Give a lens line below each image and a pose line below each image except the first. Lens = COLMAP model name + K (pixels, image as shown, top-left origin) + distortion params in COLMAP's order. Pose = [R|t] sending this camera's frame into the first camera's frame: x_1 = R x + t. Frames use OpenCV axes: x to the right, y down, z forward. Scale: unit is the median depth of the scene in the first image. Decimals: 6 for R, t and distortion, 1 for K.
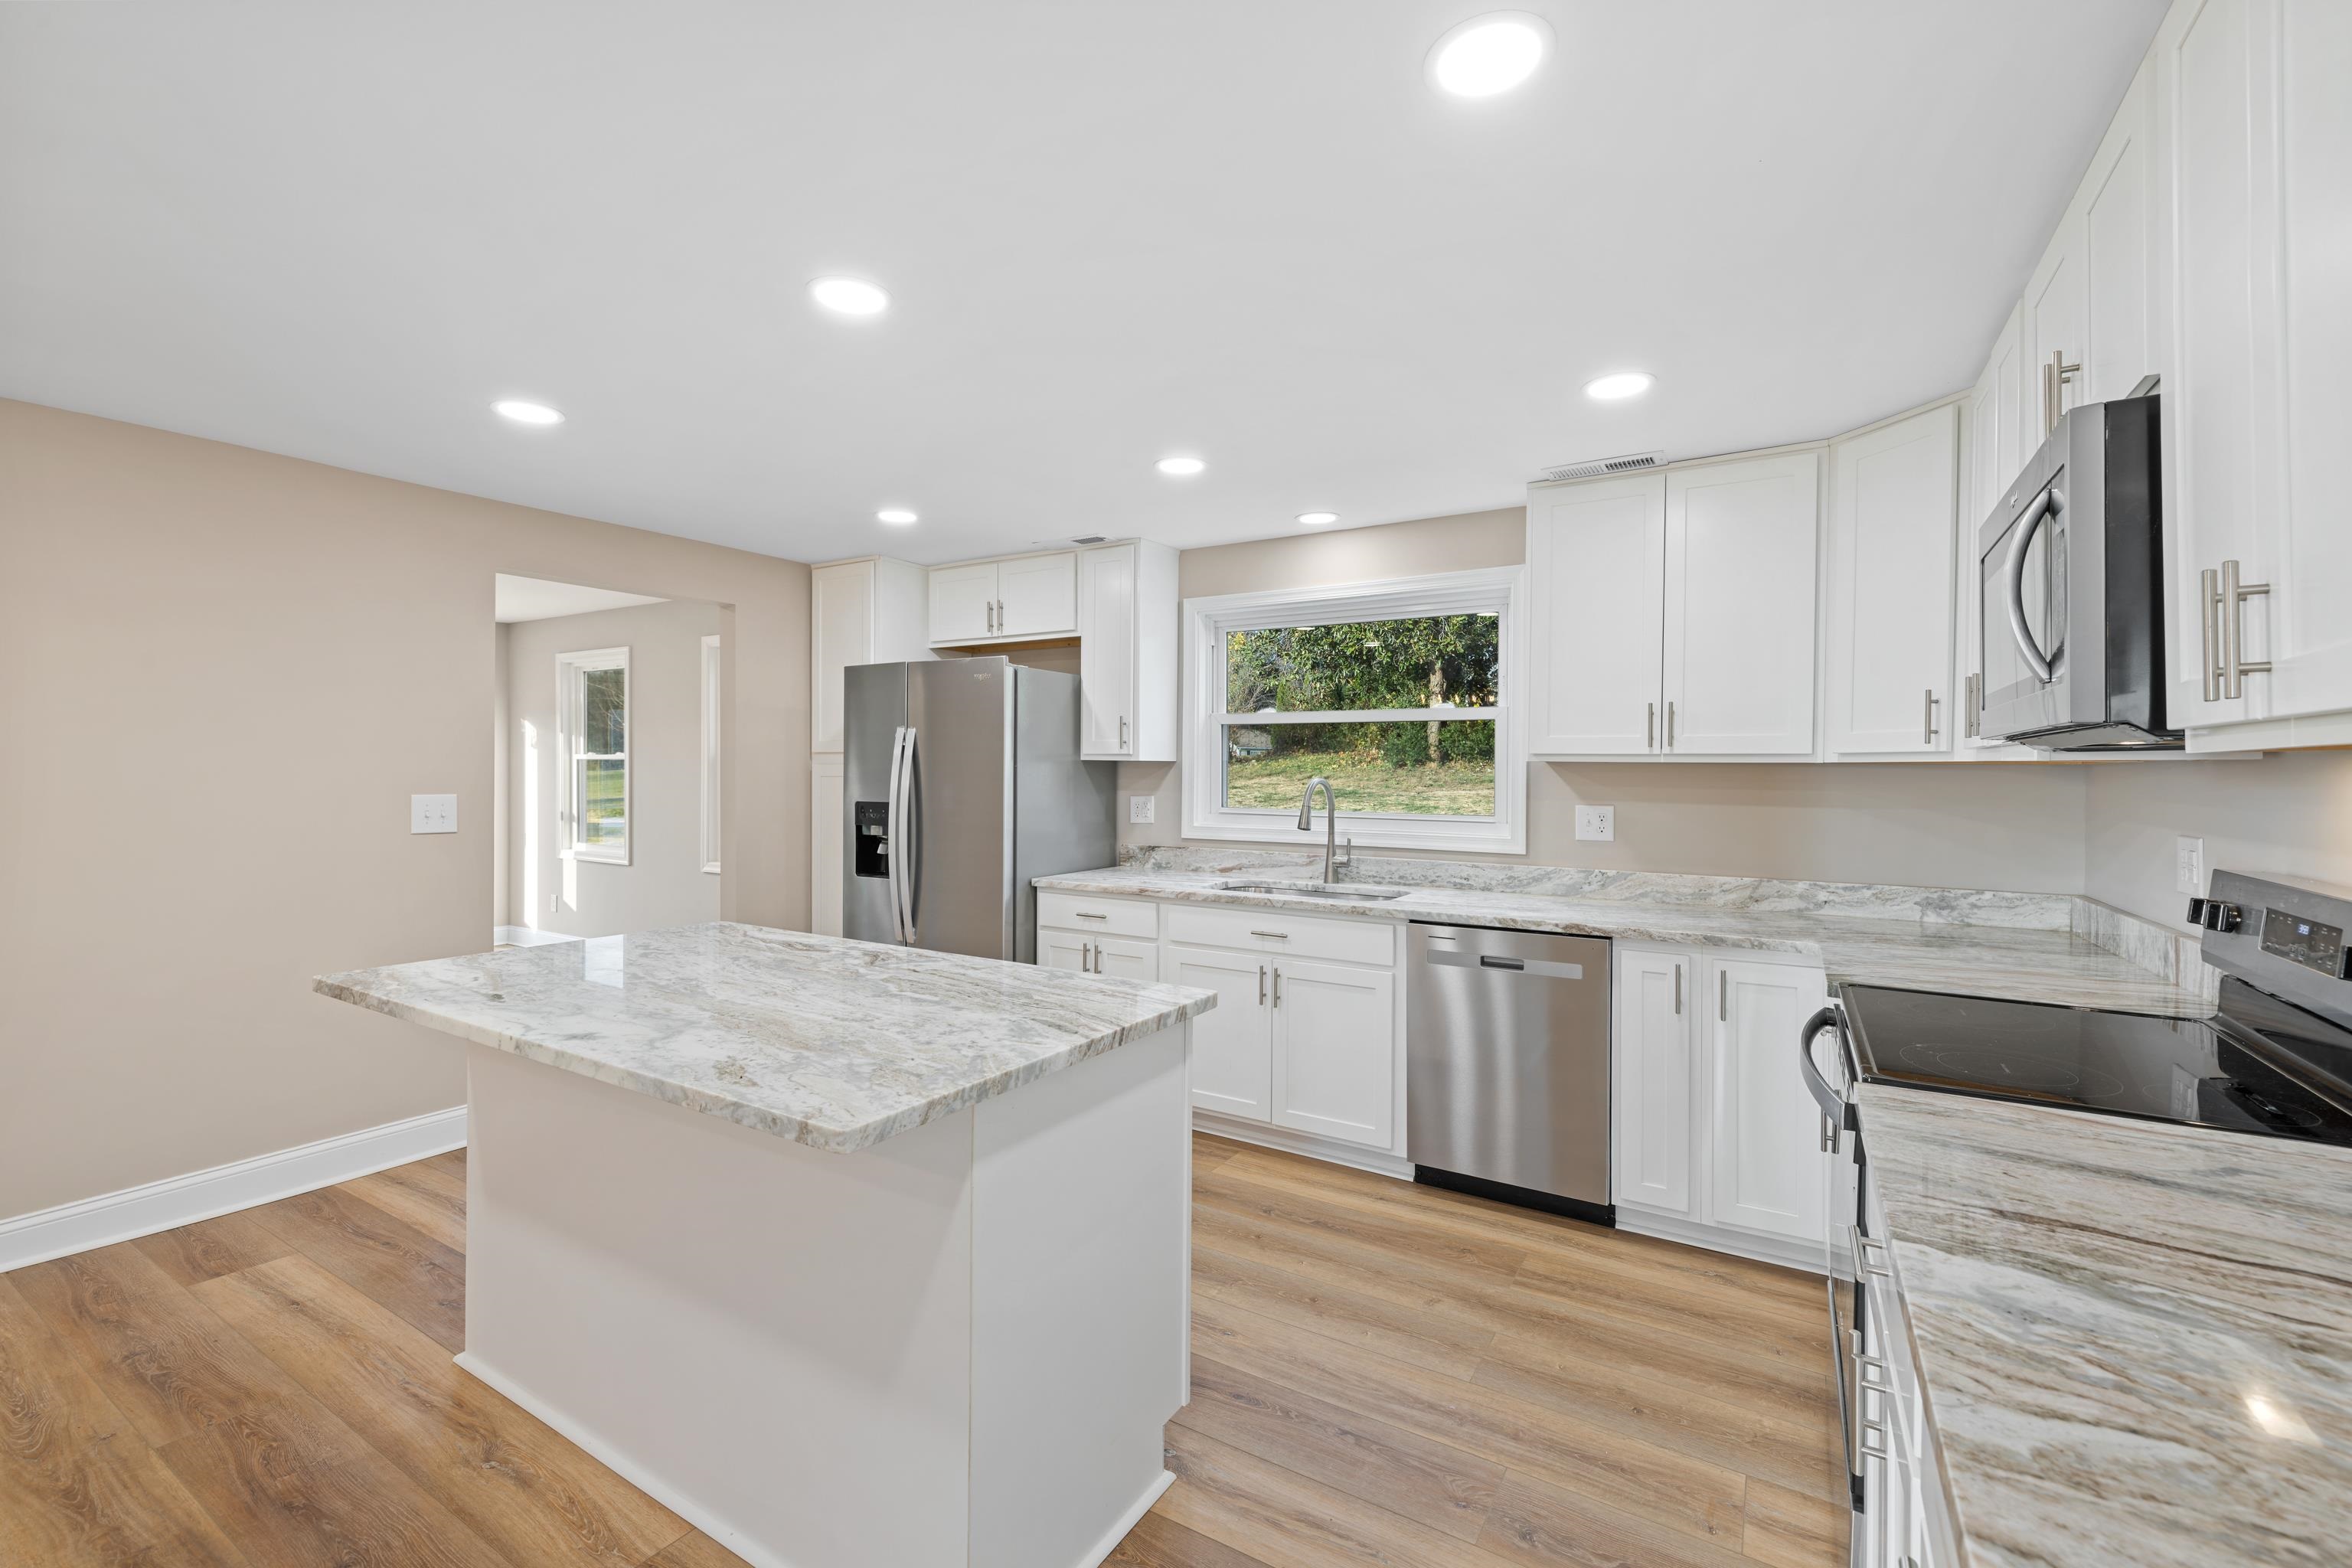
lens RADIAL K [[990.3, 0, 1176.0], [0, 990.3, 784.0], [0, 0, 1]] dist [0.002816, 0.000091]
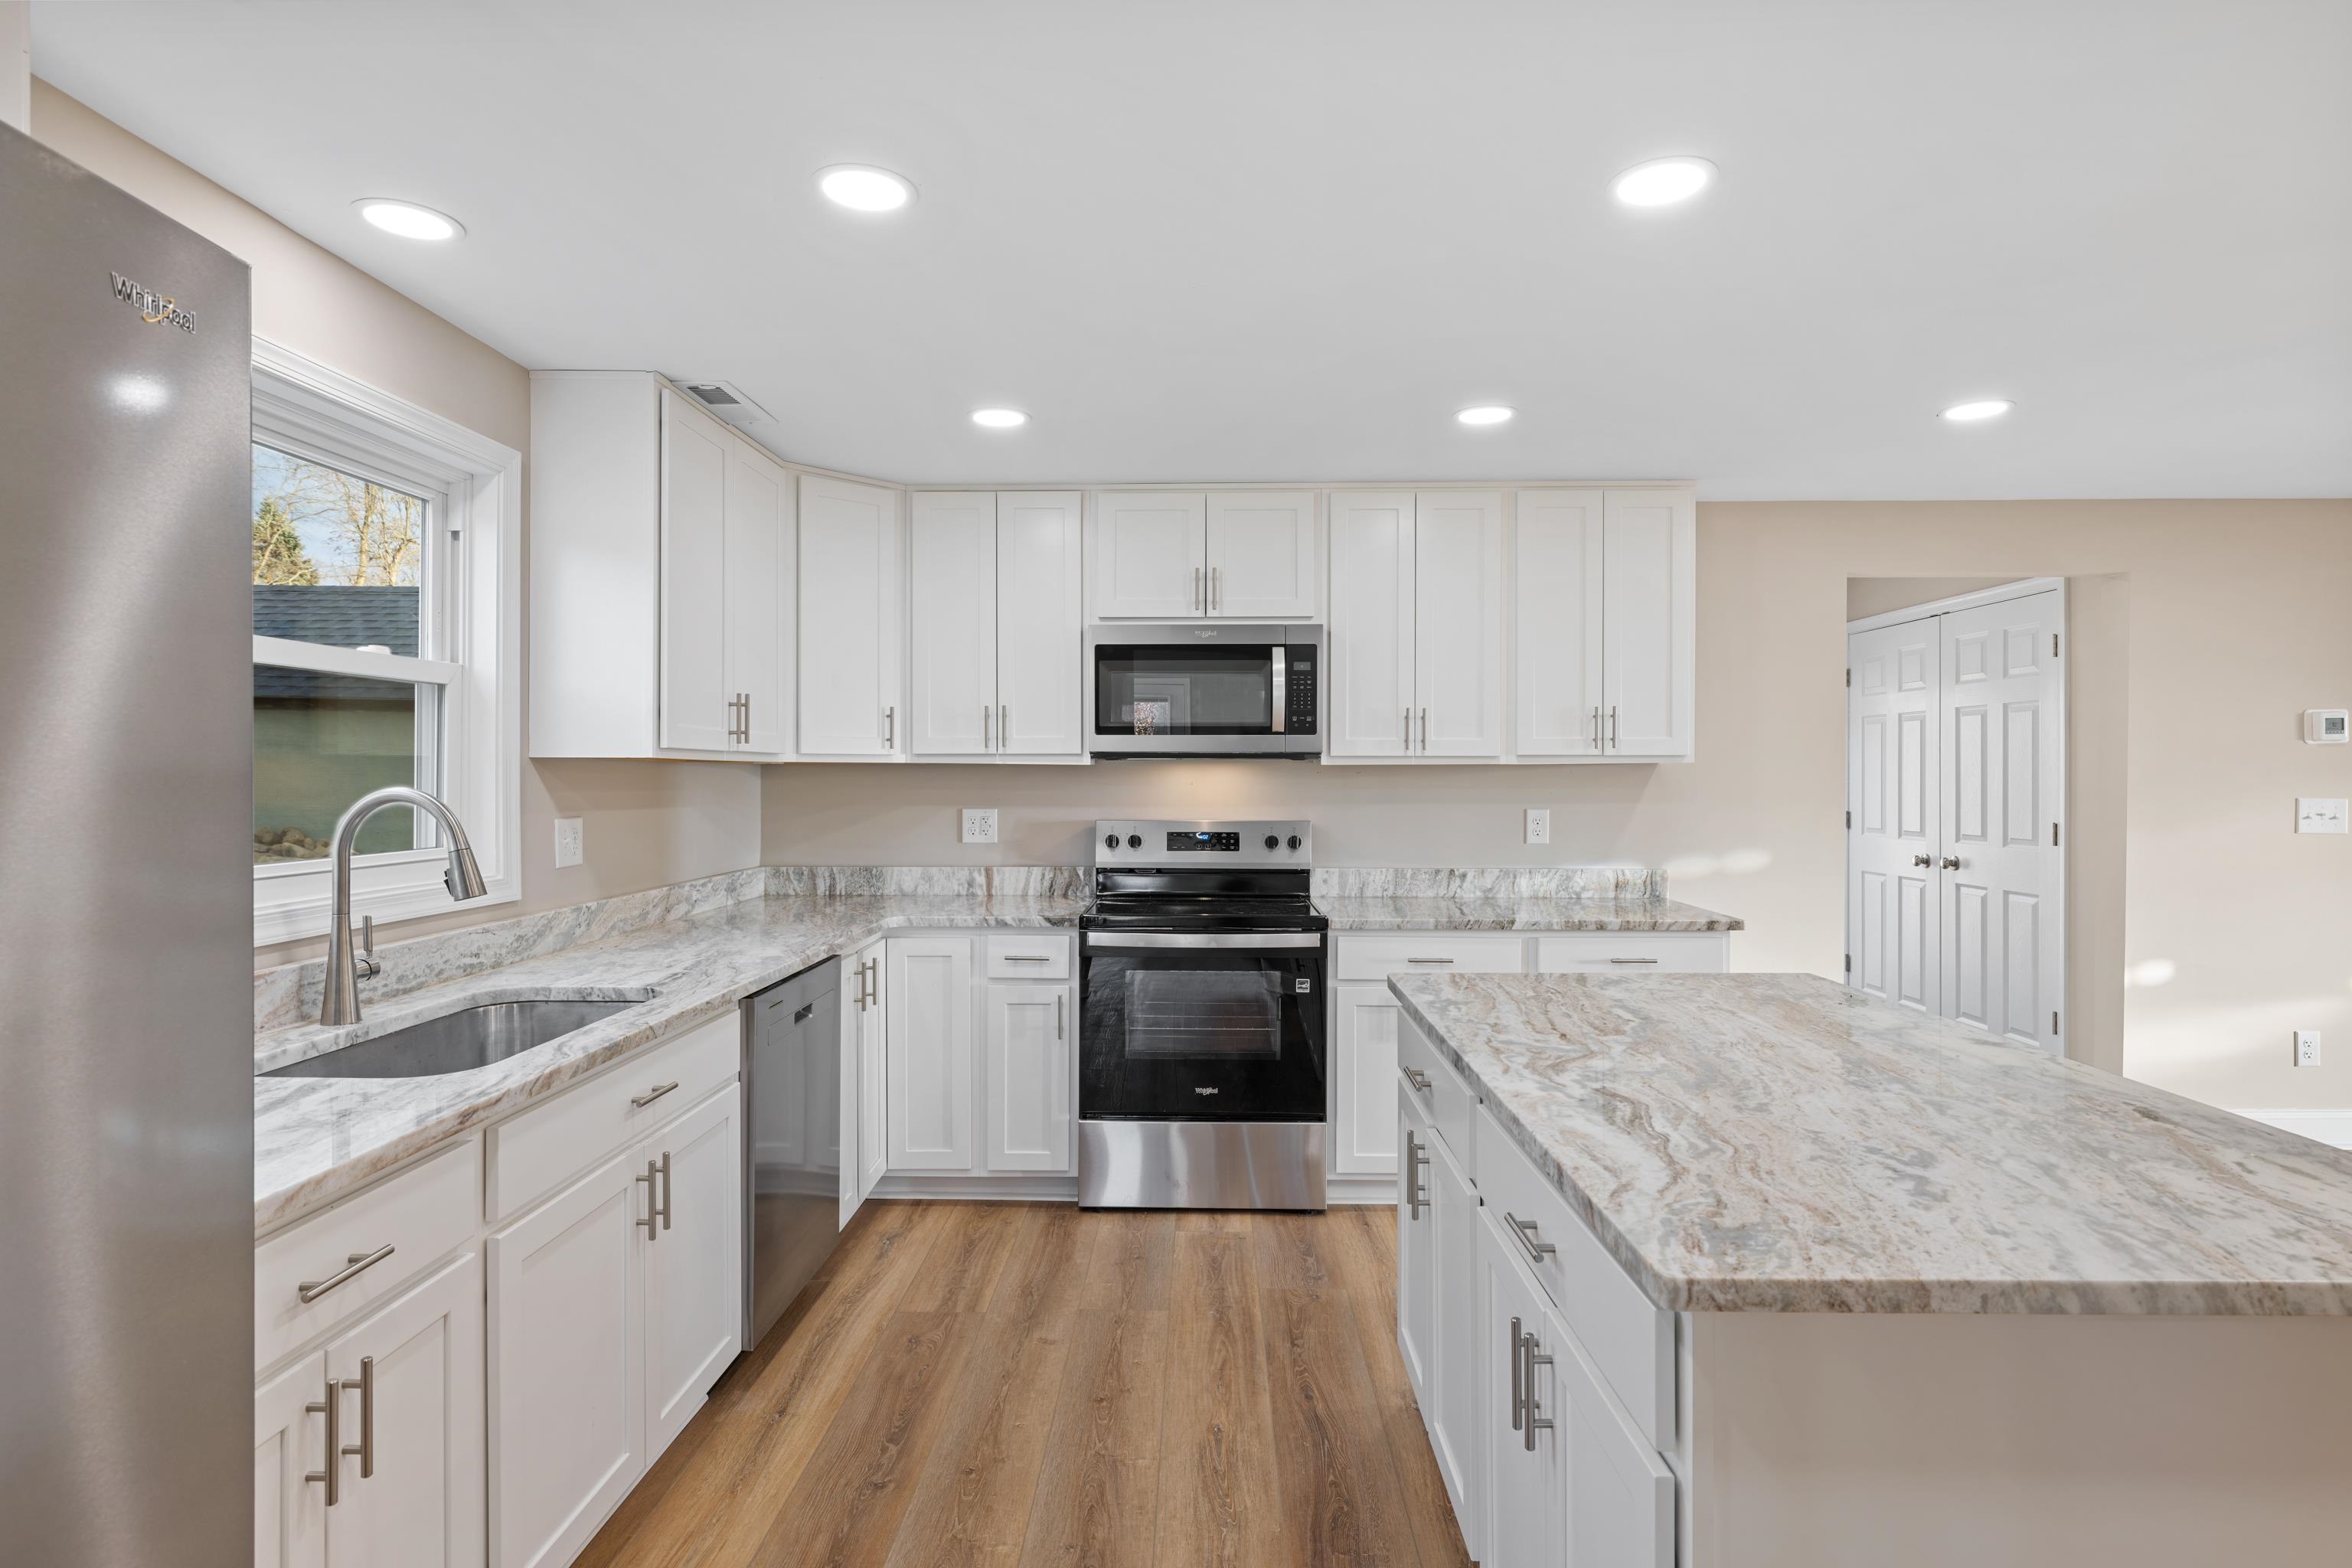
lens RADIAL K [[1173.5, 0, 1176.0], [0, 1173.5, 784.0], [0, 0, 1]] dist [0.000347, 0.000190]
pose [[-0.507487, -0.010702, 0.861593, -0.690704], [-0.002593, 0.999937, 0.010893, -0.018321], [-0.861656, 0.003294, -0.507483, 1.326824]]
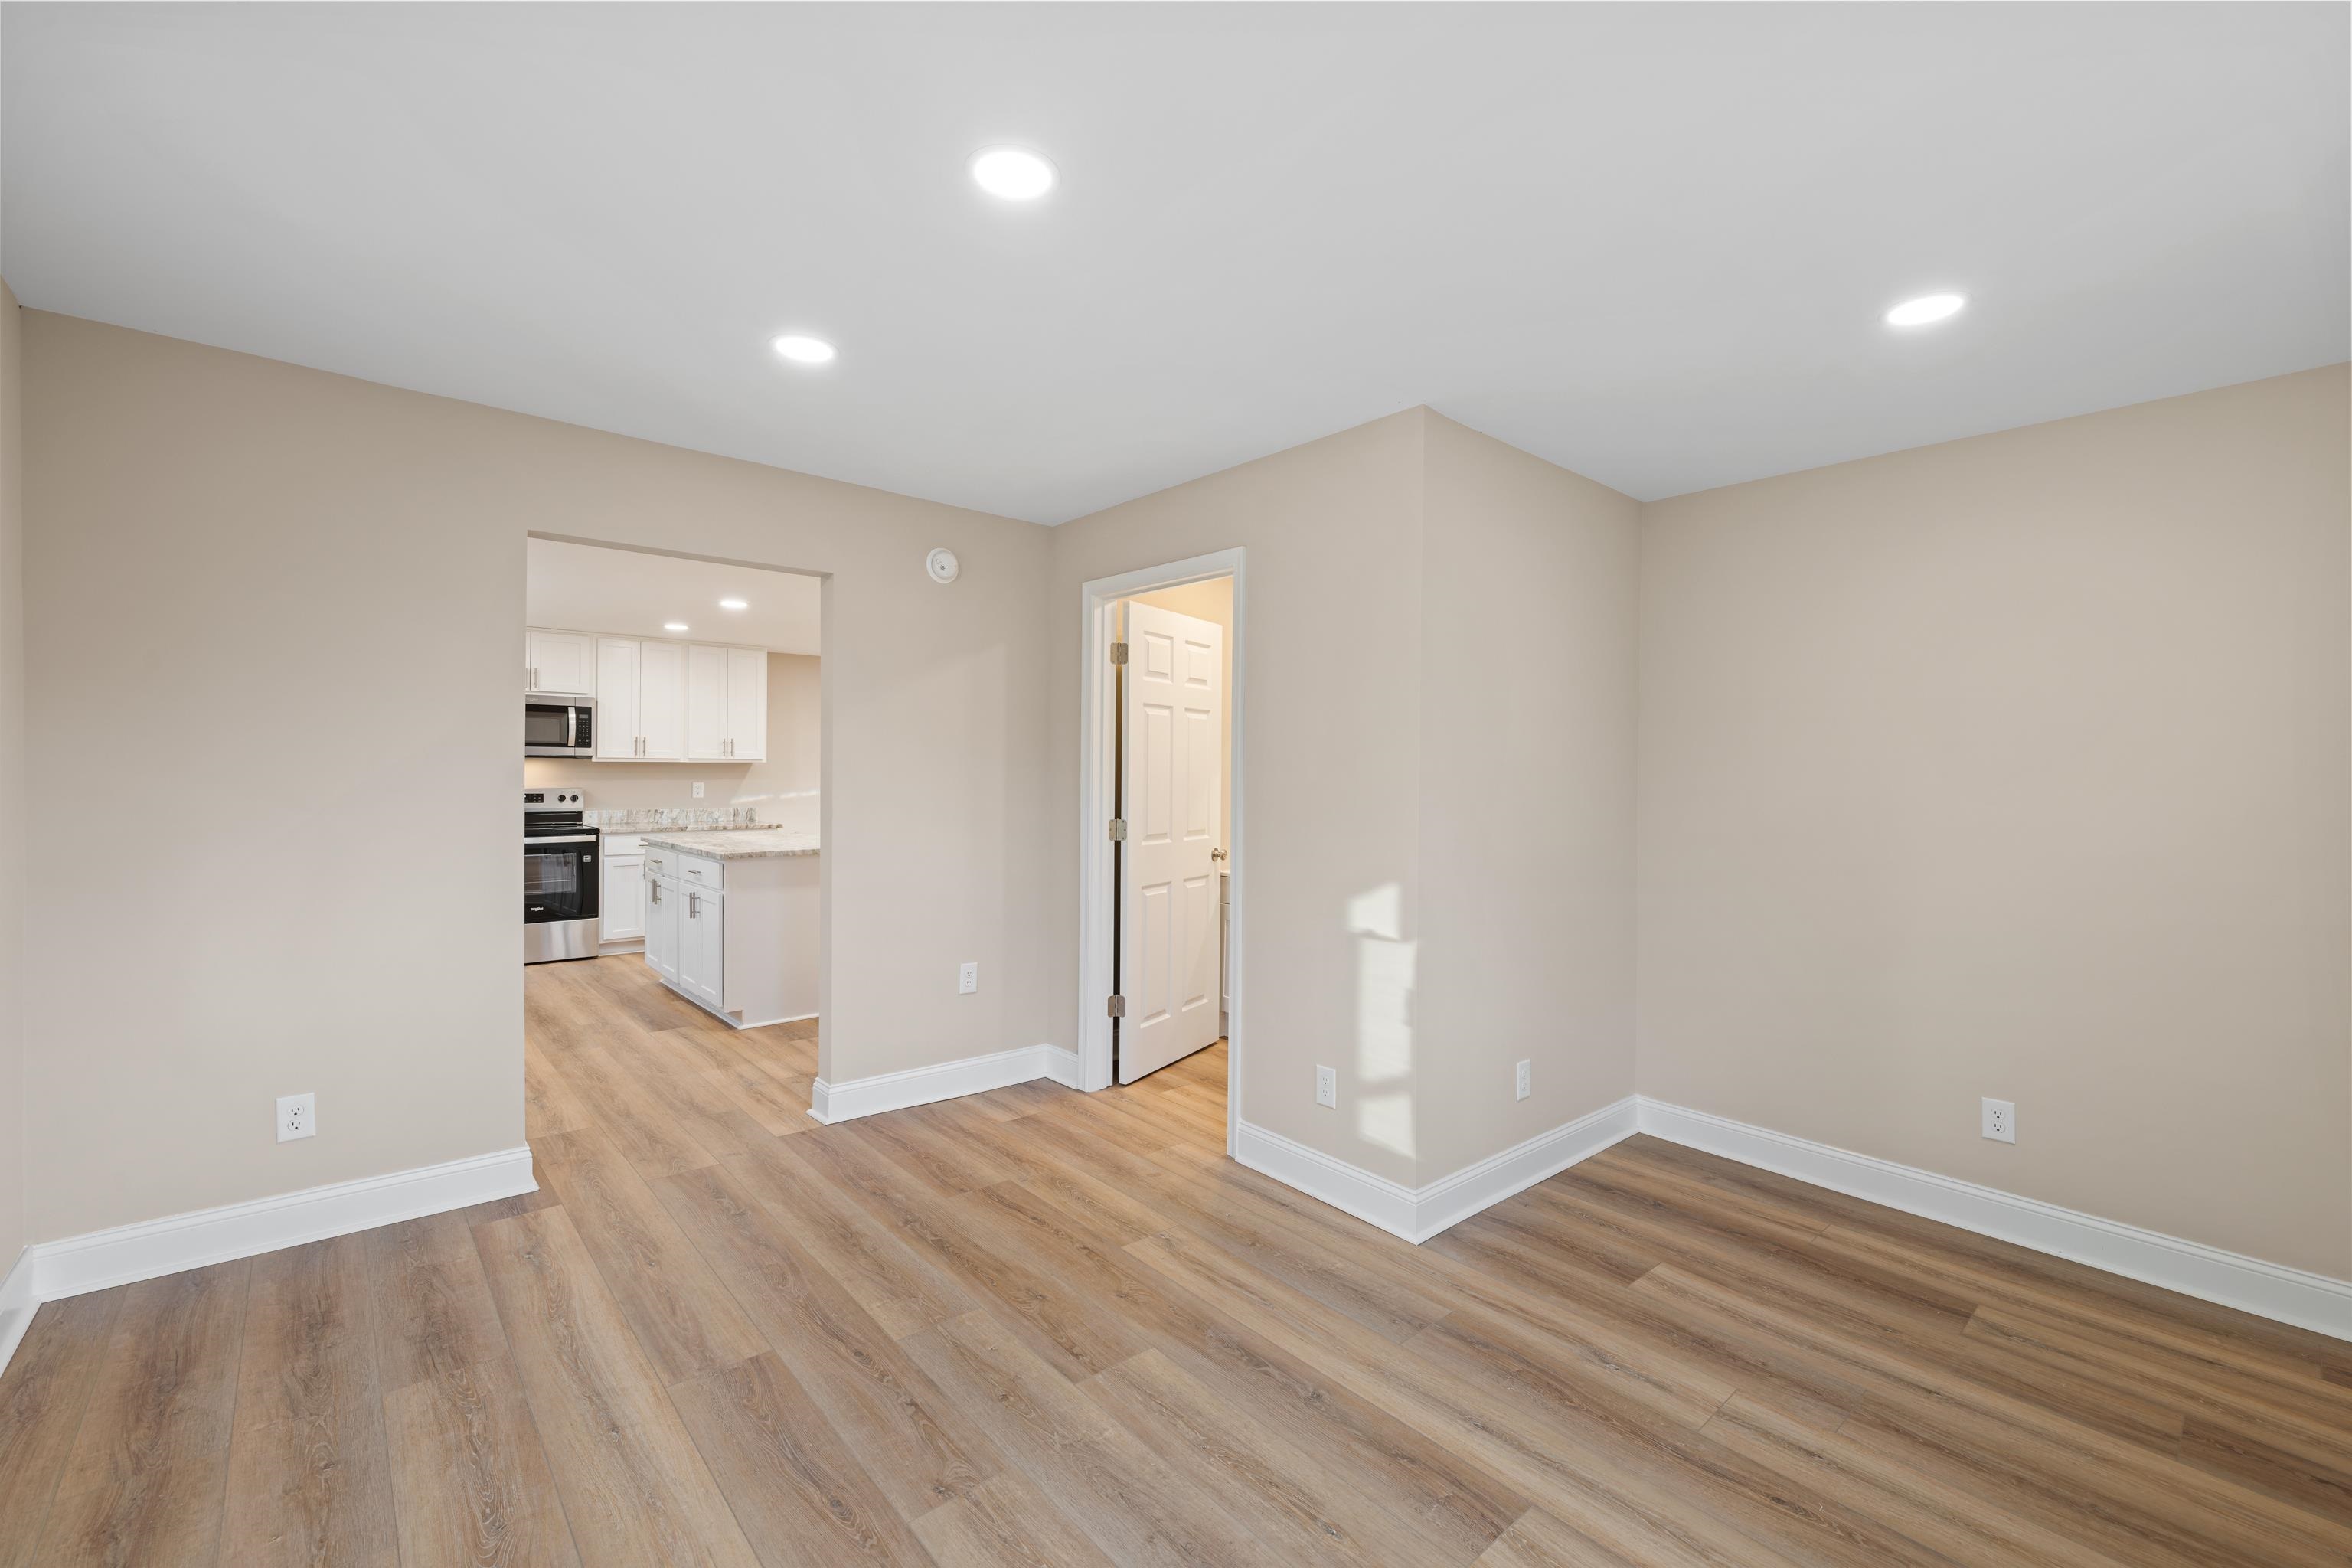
lens RADIAL K [[990.3, 0, 1176.0], [0, 990.3, 784.0], [0, 0, 1]] dist [0.002816, 0.000091]
pose [[-0.957304, -0.013049, 0.288789, -1.284035], [-0.011035, 0.999902, 0.008600, -0.011915], [-0.288873, 0.005046, -0.957354, 1.969391]]
